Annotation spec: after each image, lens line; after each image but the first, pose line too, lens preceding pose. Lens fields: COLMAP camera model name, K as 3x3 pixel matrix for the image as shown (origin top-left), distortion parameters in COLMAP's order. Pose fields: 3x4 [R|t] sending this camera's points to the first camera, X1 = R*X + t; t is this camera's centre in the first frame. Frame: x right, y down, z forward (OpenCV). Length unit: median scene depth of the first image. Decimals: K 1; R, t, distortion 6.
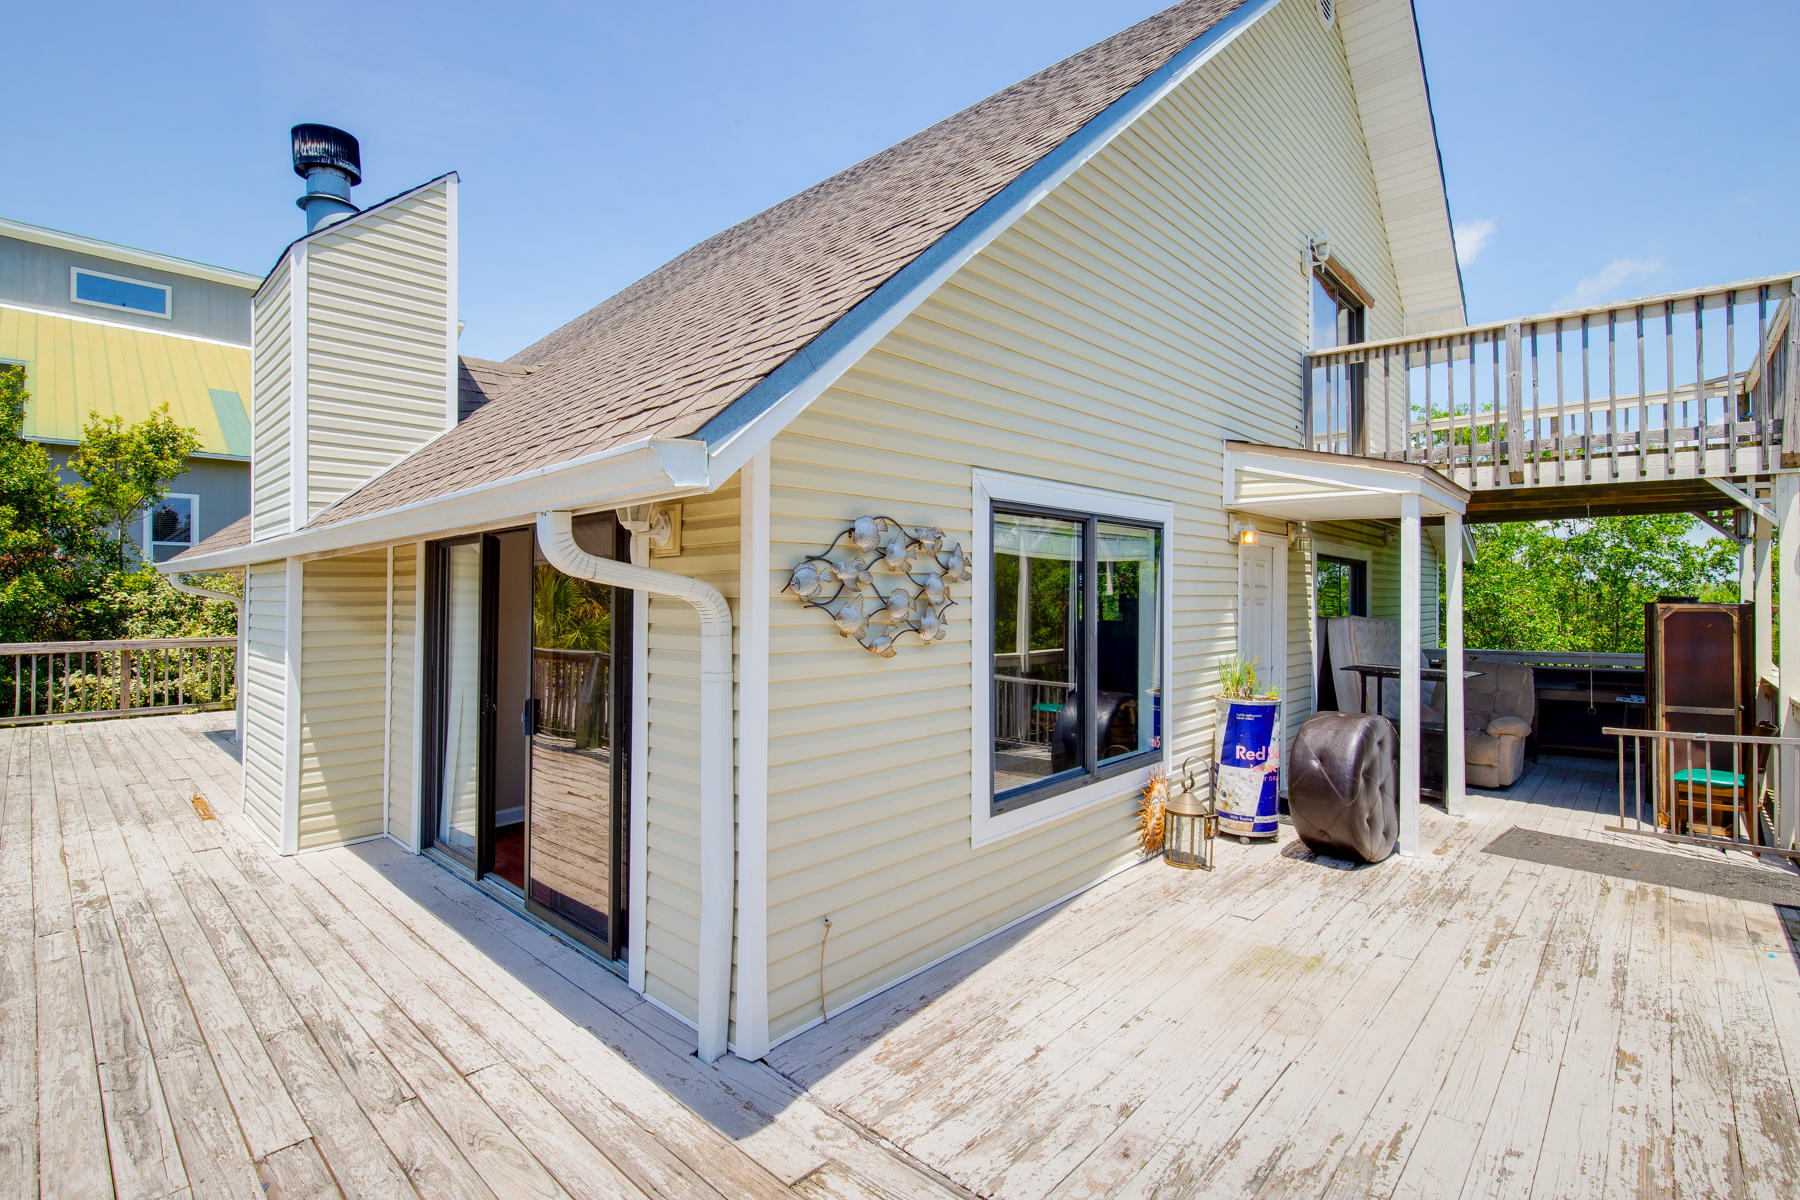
lens RADIAL K [[828.1, 0, 900.0], [0, 828.1, 600.0], [0, 0, 1]] dist [-0.000638, -0.000081]
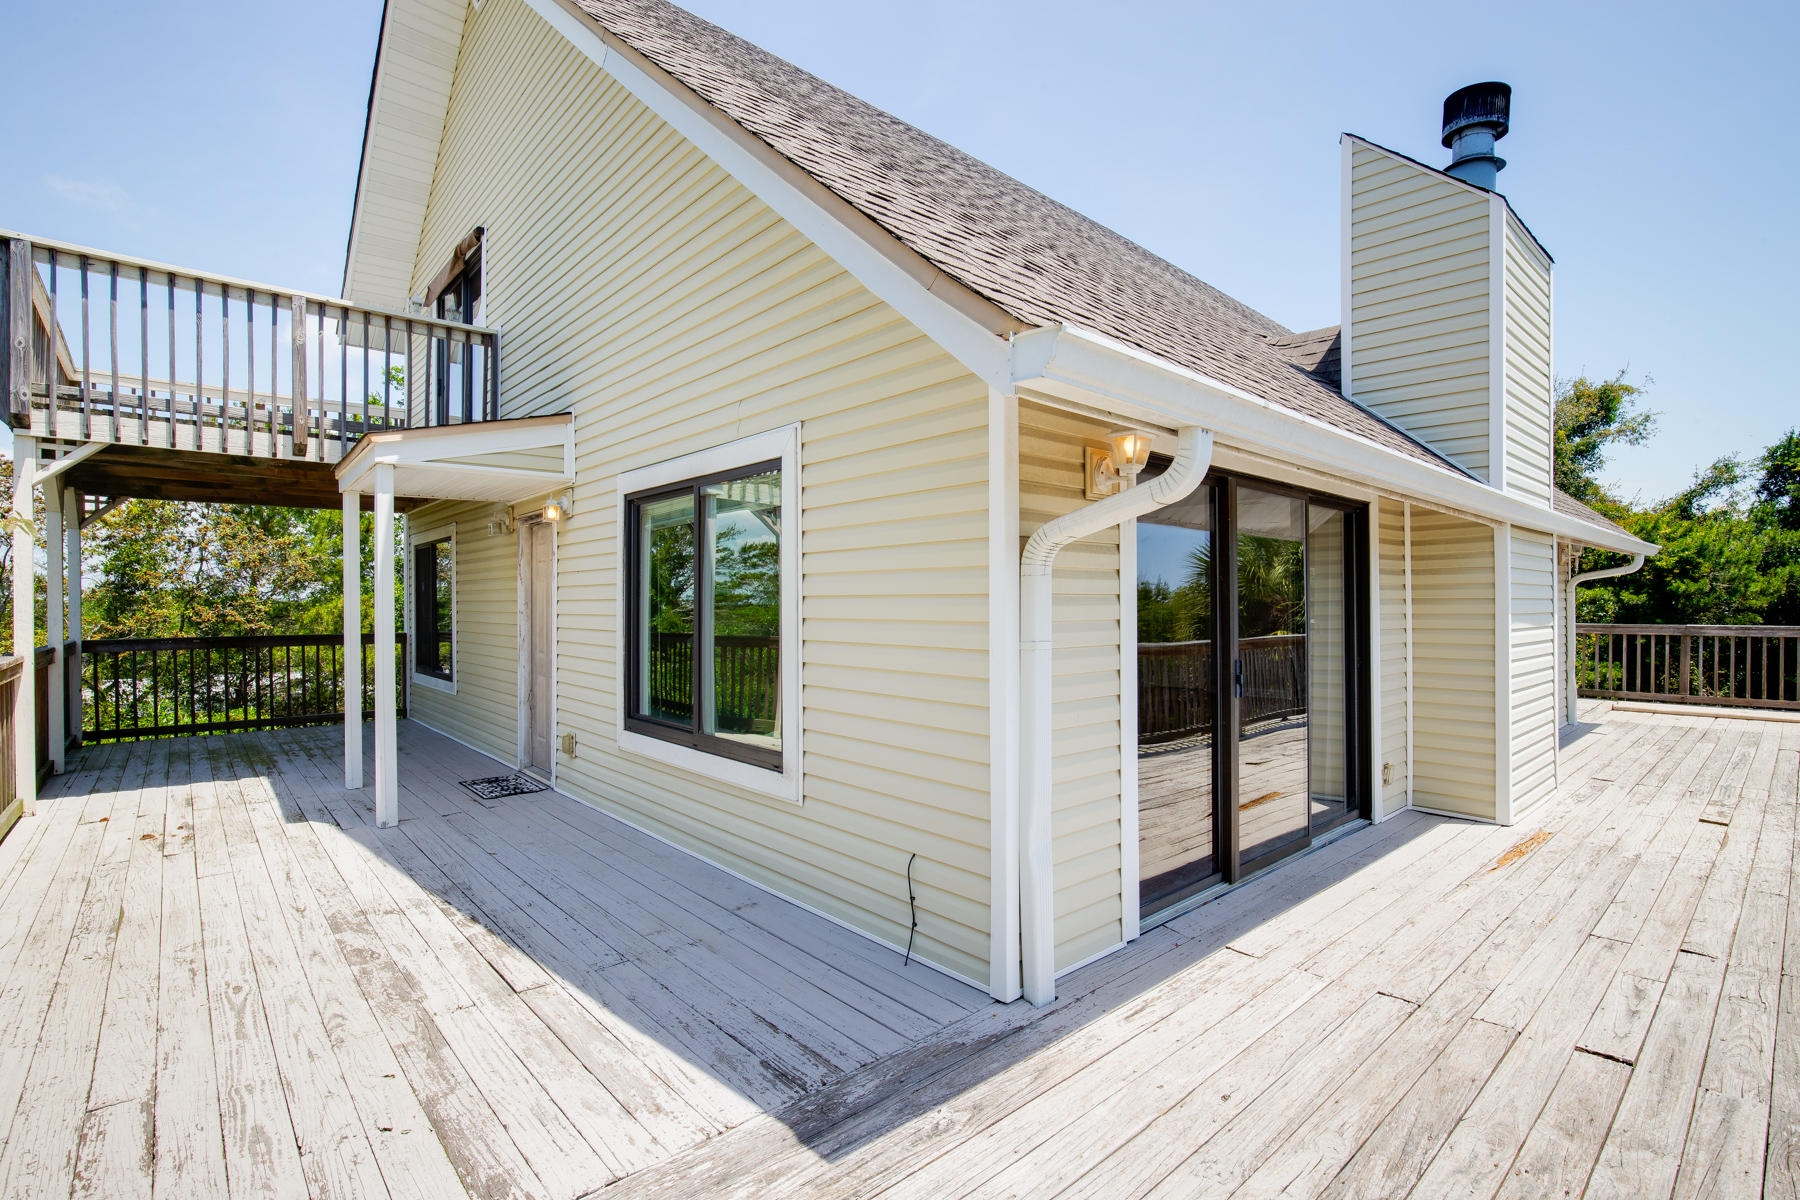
lens RADIAL K [[828.1, 0, 900.0], [0, 828.1, 600.0], [0, 0, 1]] dist [-0.000638, -0.000081]
pose [[0.077849, -0.041646, 0.996095, -0.084183], [0.001263, 0.999130, 0.041674, -0.001591], [-0.996964, -0.001986, 0.077834, 0.070597]]
